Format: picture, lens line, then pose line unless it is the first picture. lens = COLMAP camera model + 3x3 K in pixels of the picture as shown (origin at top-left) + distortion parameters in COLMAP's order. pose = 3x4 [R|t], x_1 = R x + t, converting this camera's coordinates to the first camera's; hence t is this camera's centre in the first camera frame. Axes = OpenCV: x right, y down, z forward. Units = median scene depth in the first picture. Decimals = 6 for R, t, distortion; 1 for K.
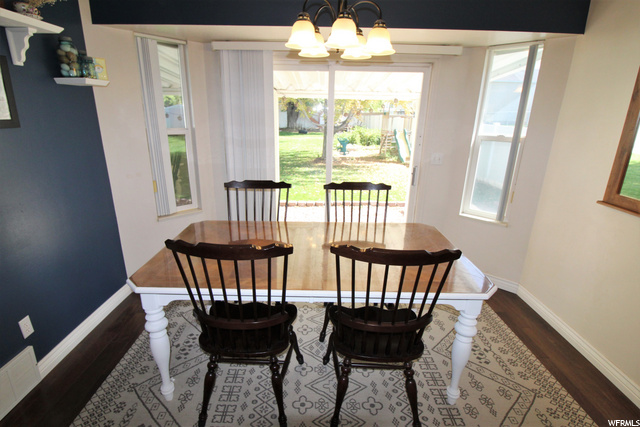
lens RADIAL K [[337.4, 0, 308.8], [0, 337.4, 226.4], [0, 0, 1]] dist [-0.016618, -0.002904]
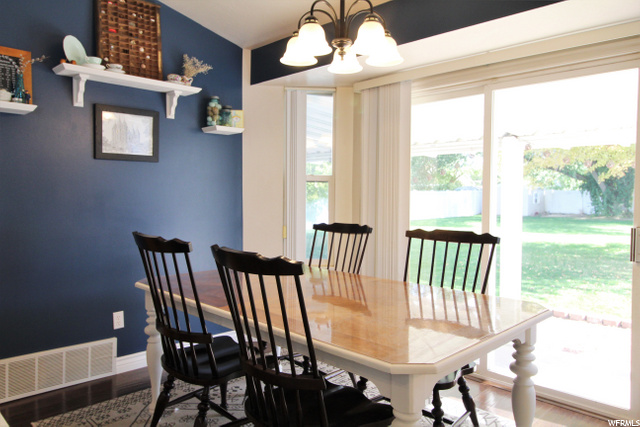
lens RADIAL K [[468.8, 0, 320.4], [0, 468.8, 210.5], [0, 0, 1]] dist [0.001402, 0.000593]
pose [[0.701983, 0.009646, -0.712128, 0.781583], [-0.224371, 0.951986, -0.208280, 0.107733], [0.675927, 0.305990, 0.670442, 0.223345]]
